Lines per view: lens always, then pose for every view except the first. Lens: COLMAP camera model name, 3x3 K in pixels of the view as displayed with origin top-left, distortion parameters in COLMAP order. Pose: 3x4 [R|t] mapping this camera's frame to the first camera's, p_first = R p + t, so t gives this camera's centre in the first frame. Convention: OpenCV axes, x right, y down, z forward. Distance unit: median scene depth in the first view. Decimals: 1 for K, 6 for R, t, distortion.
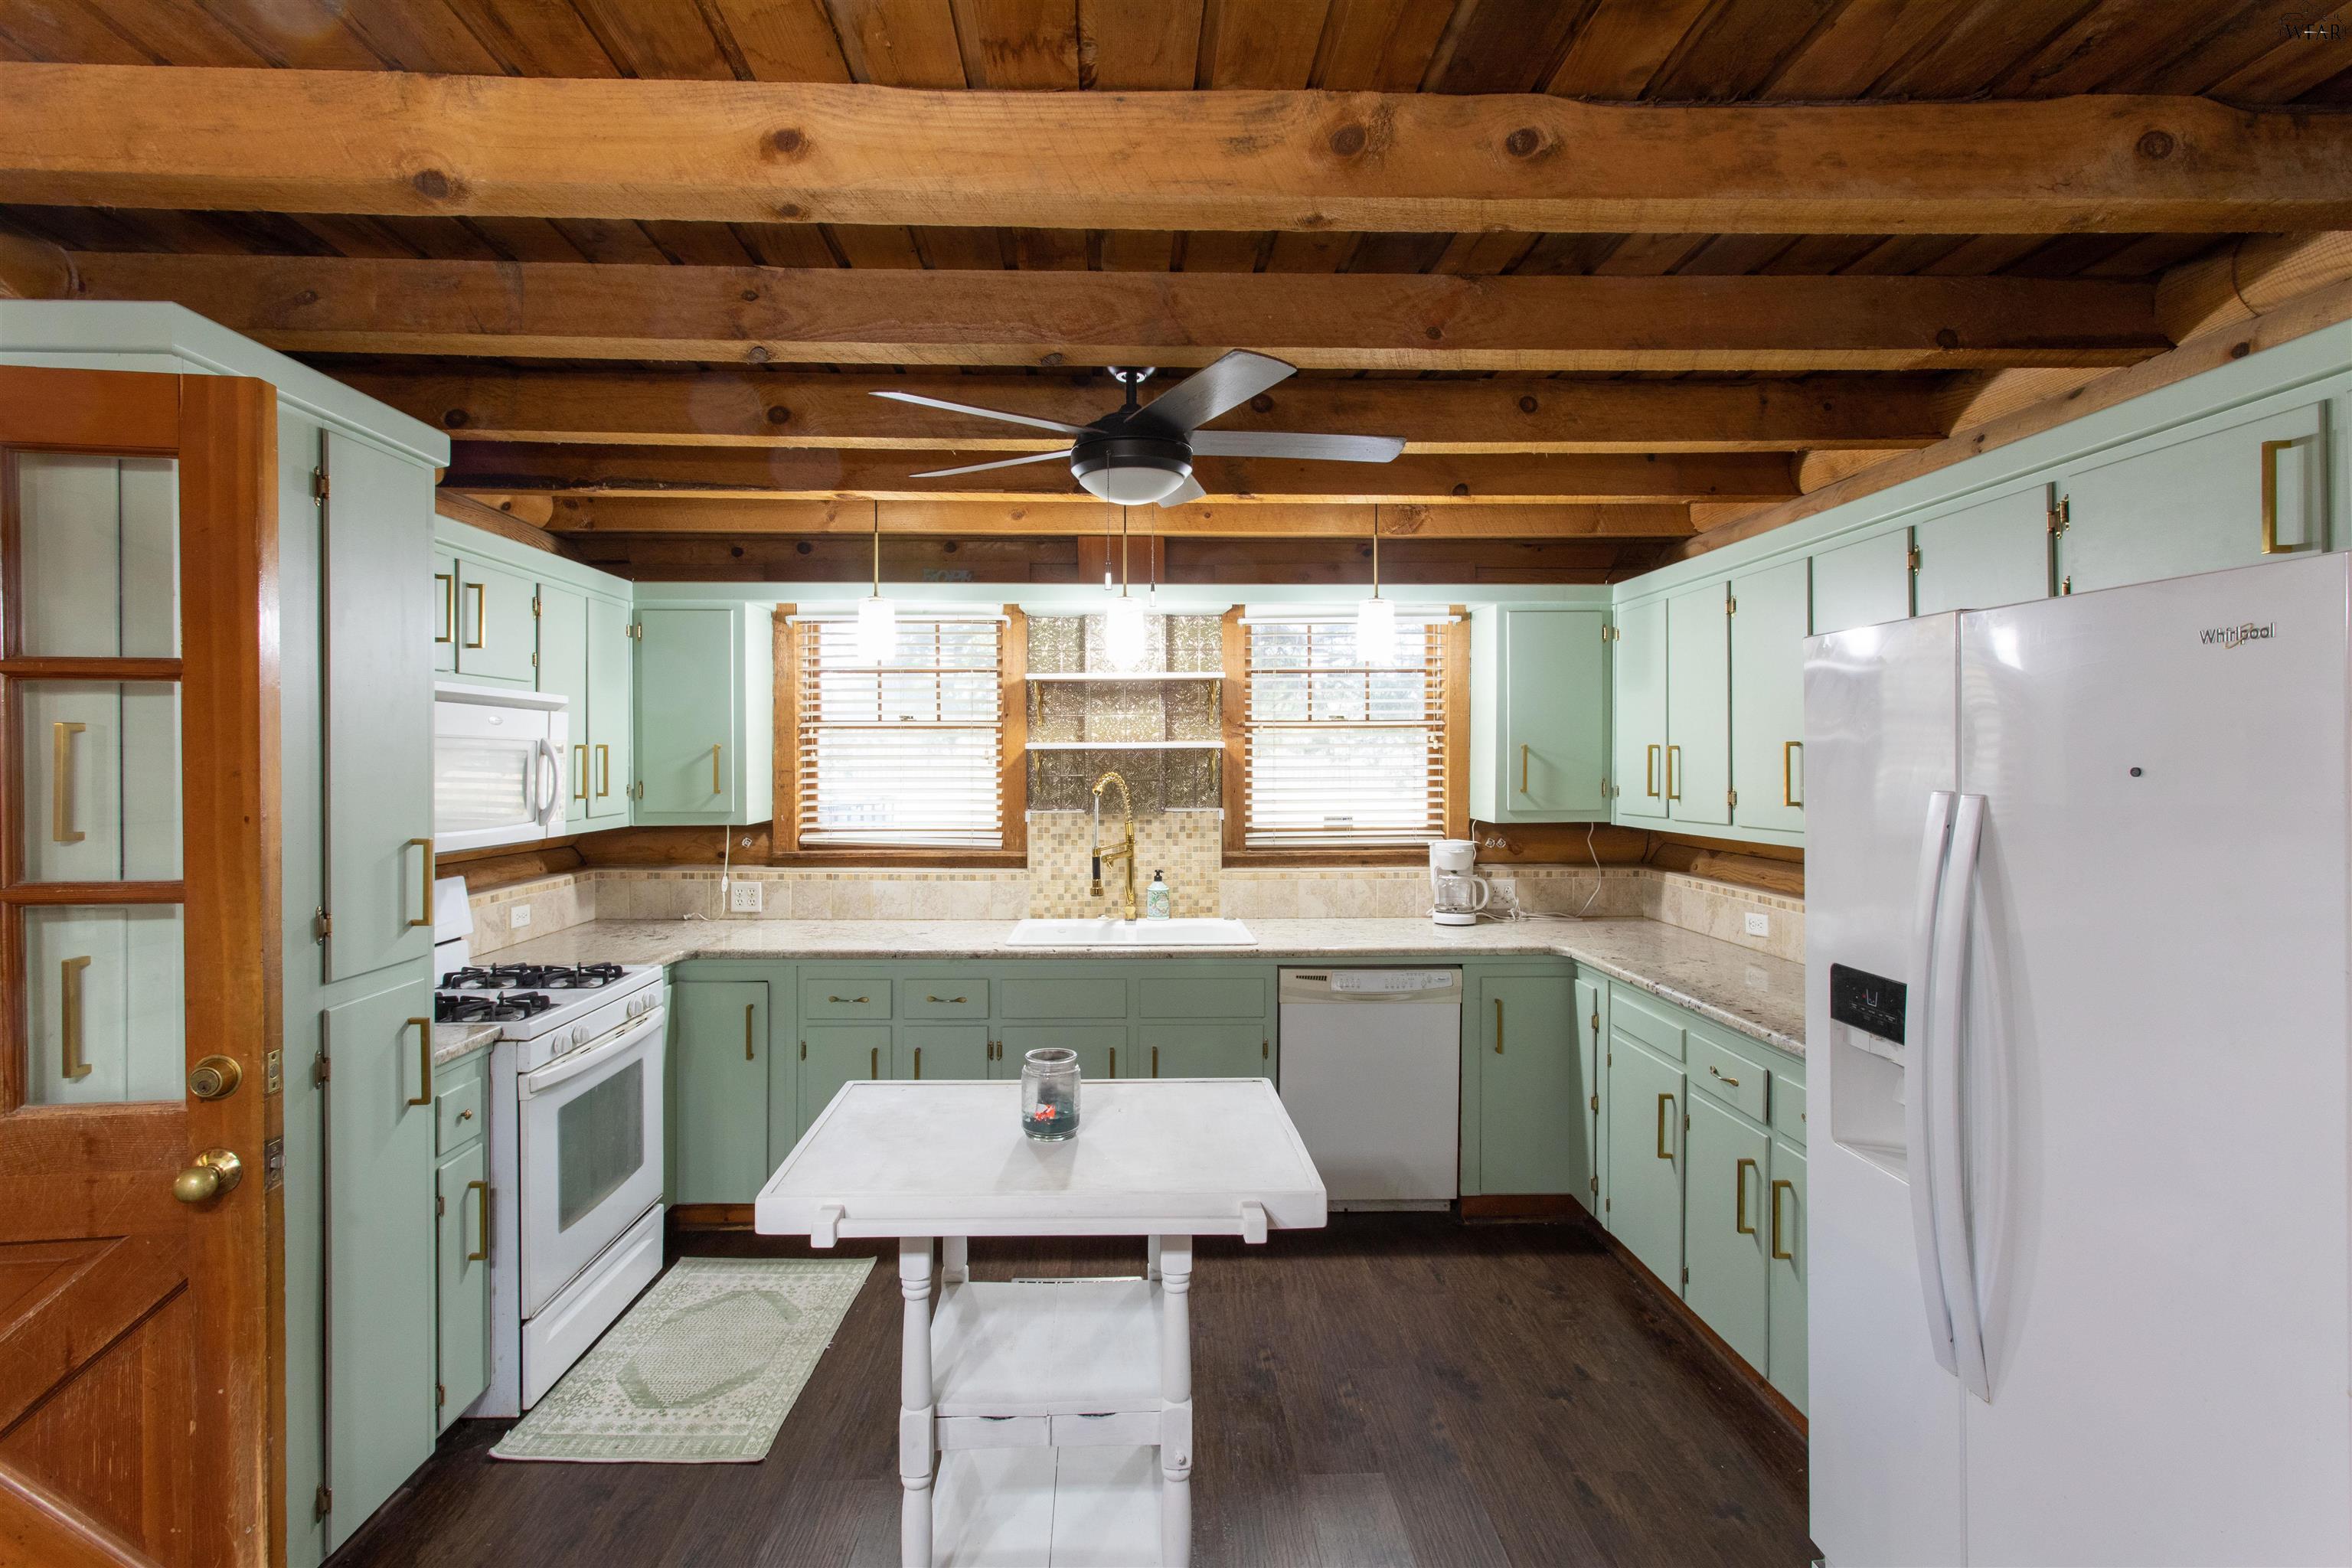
lens RADIAL K [[1119.0, 0, 1161.9], [0, 1119.0, 763.4], [0, 0, 1]] dist [-0.000416, 0.000903]
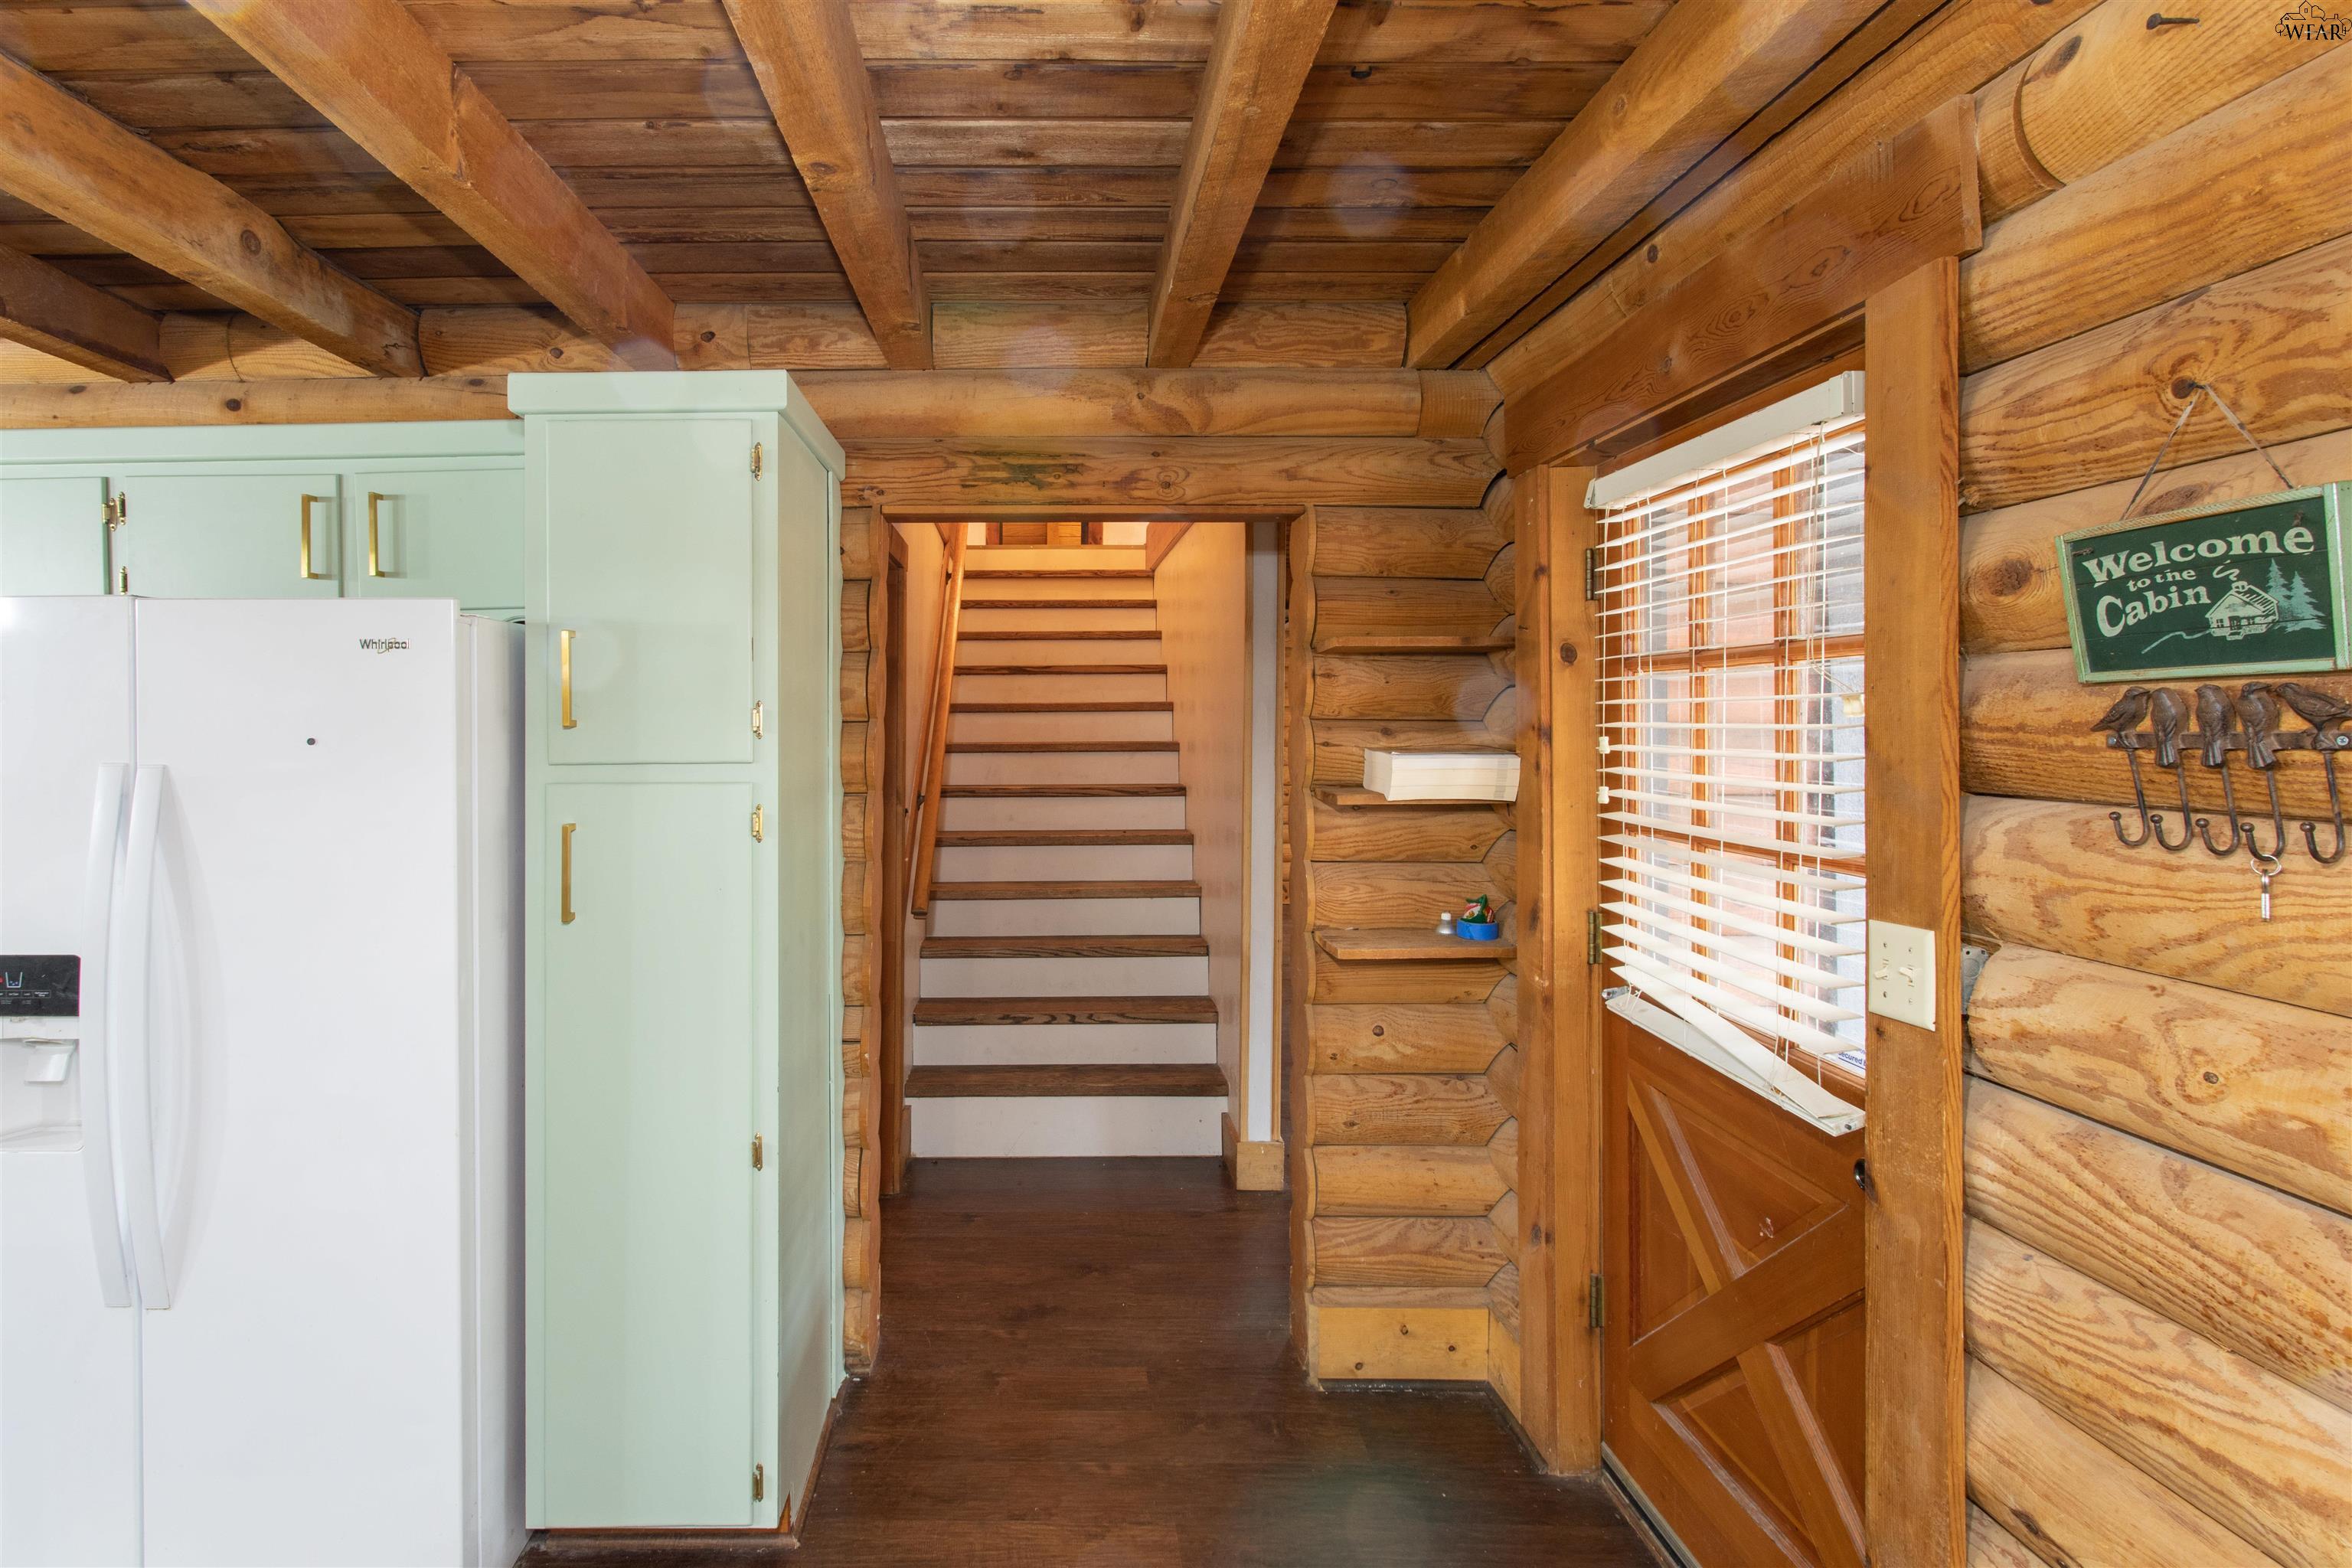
lens RADIAL K [[1179.7, 0, 1024.4], [0, 1179.7, 720.9], [0, 0, 1]] dist [0.002101, 0.000366]
pose [[0.036034, 0.003037, 0.999346, -0.271458], [0.012240, 0.999919, -0.003480, -0.000400], [-0.999276, 0.012357, 0.035994, 0.062560]]
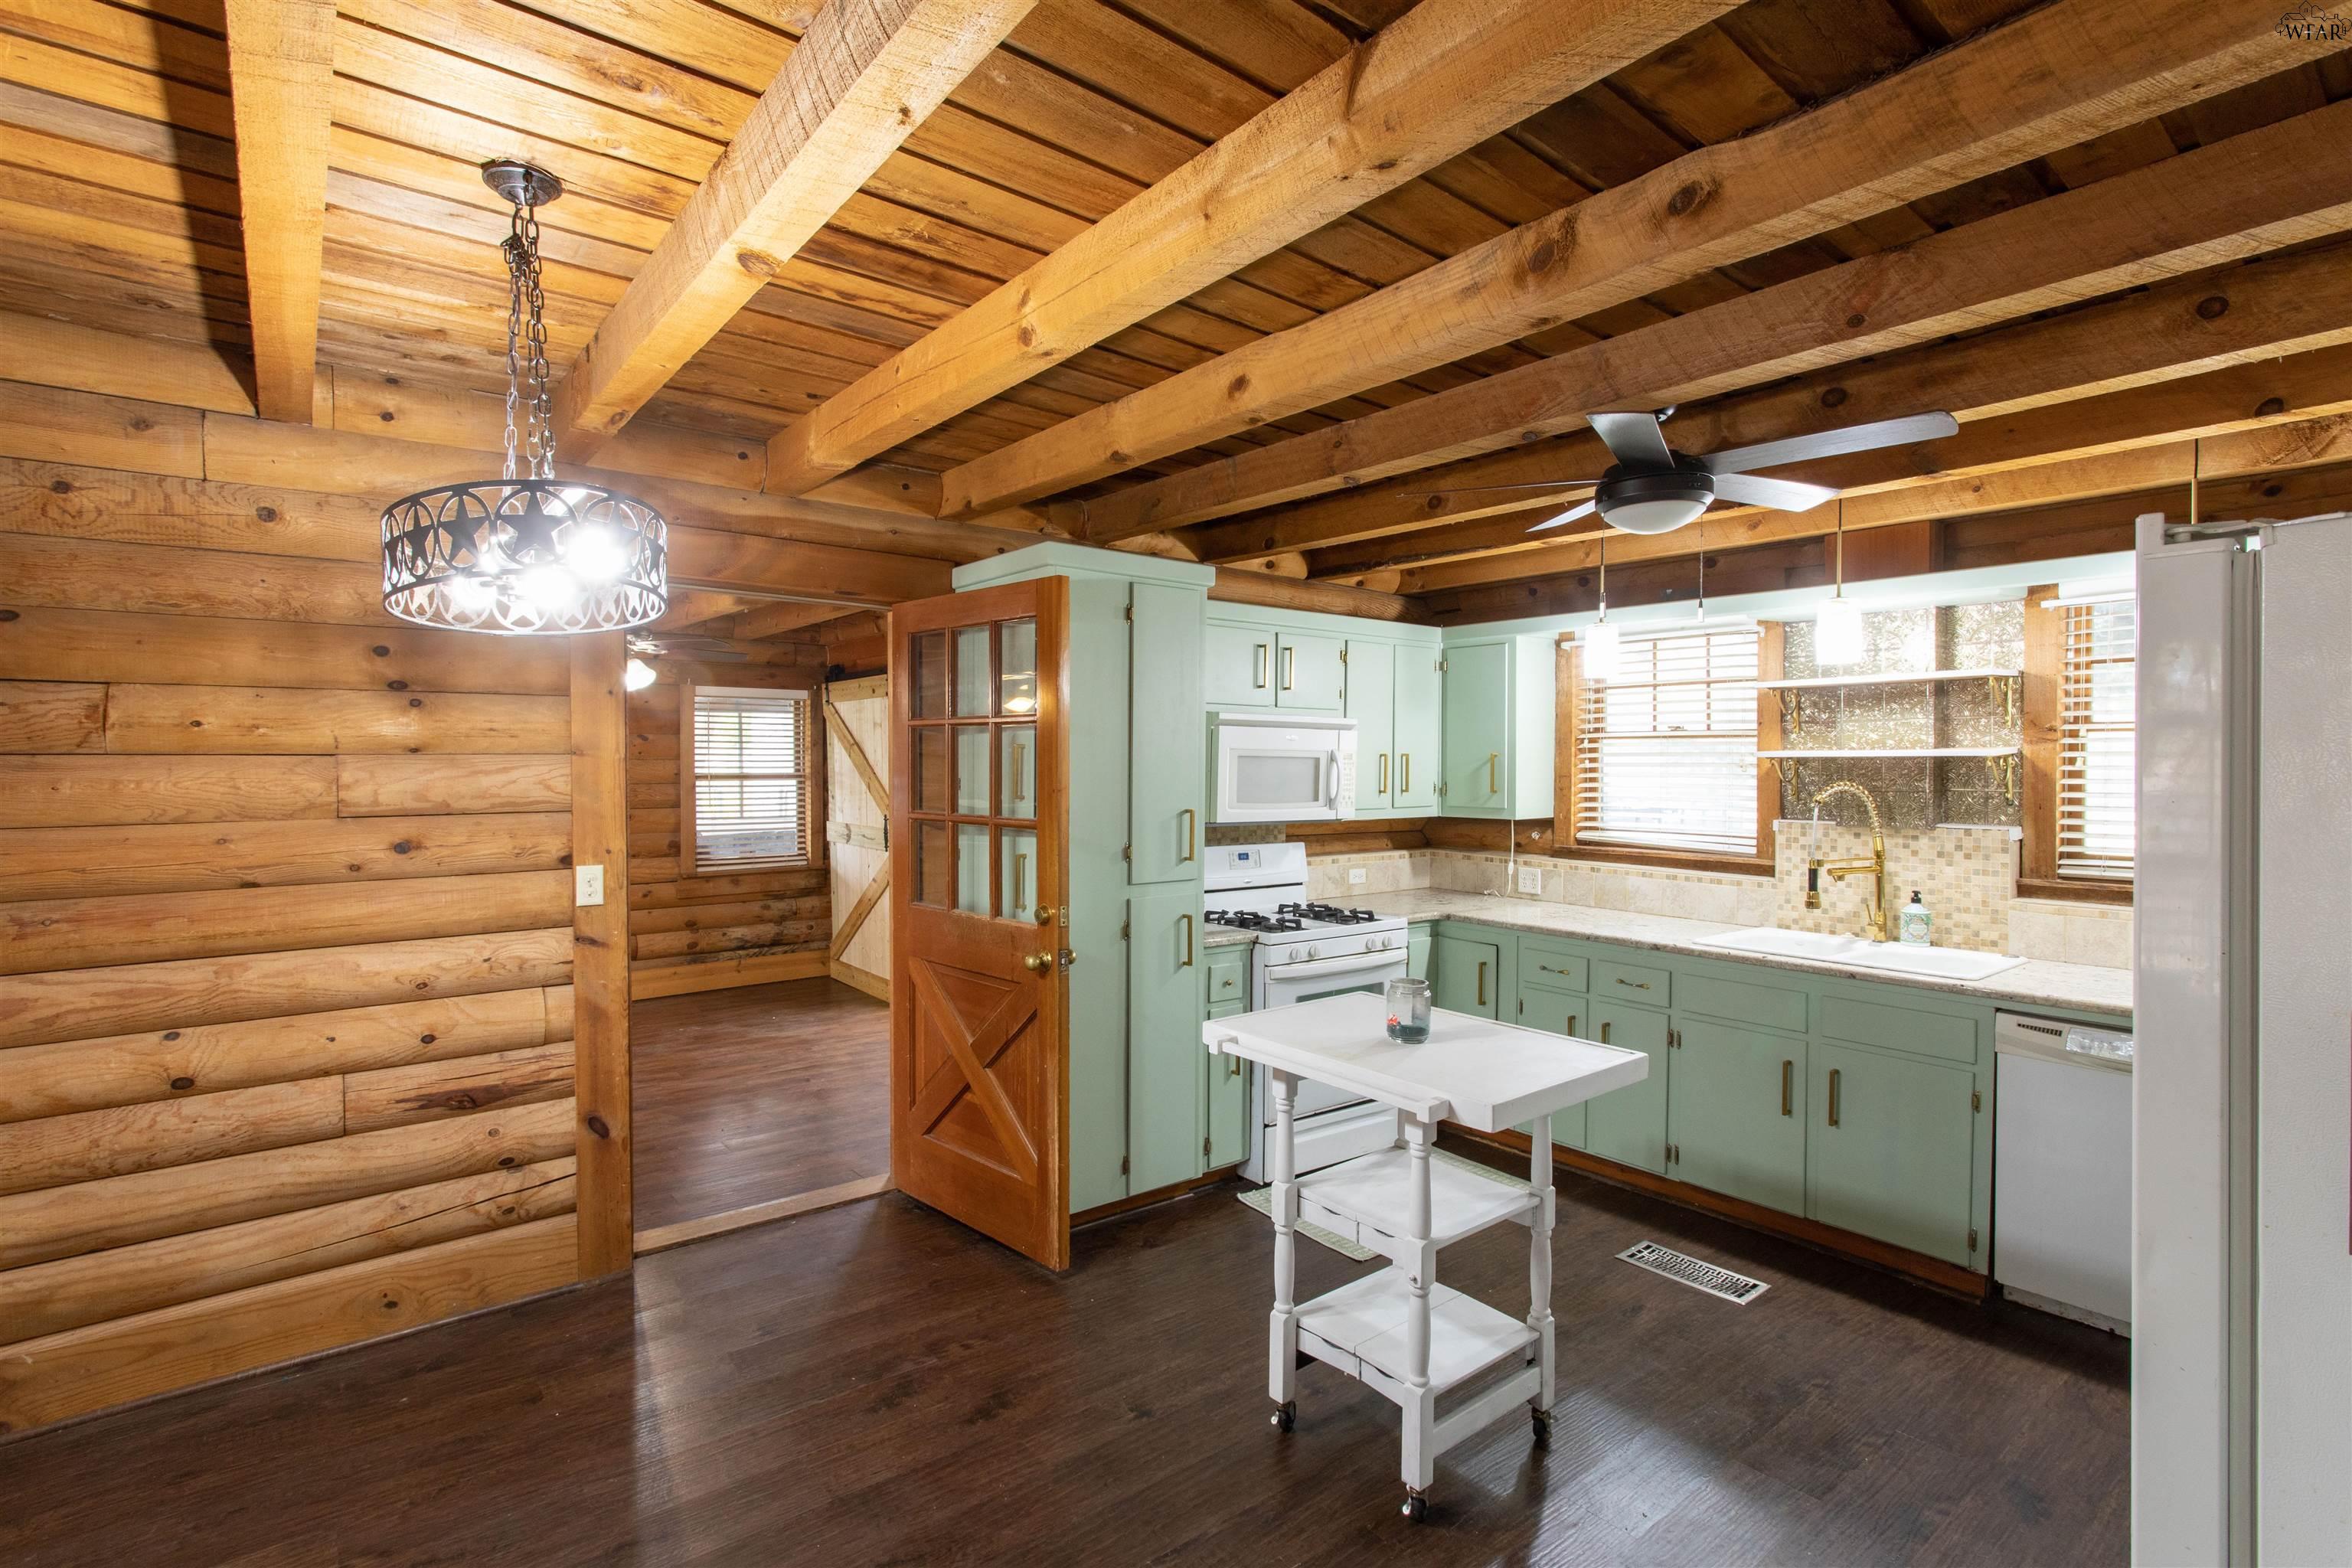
lens RADIAL K [[1119.0, 0, 1182.9], [0, 1119.0, 774.7], [0, 0, 1]] dist [-0.000416, 0.000903]
pose [[0.602557, 0.012670, -0.797975, 0.603965], [-0.010600, 0.999913, 0.007872, 0.000879], [0.798005, 0.003715, 0.602639, -0.029472]]
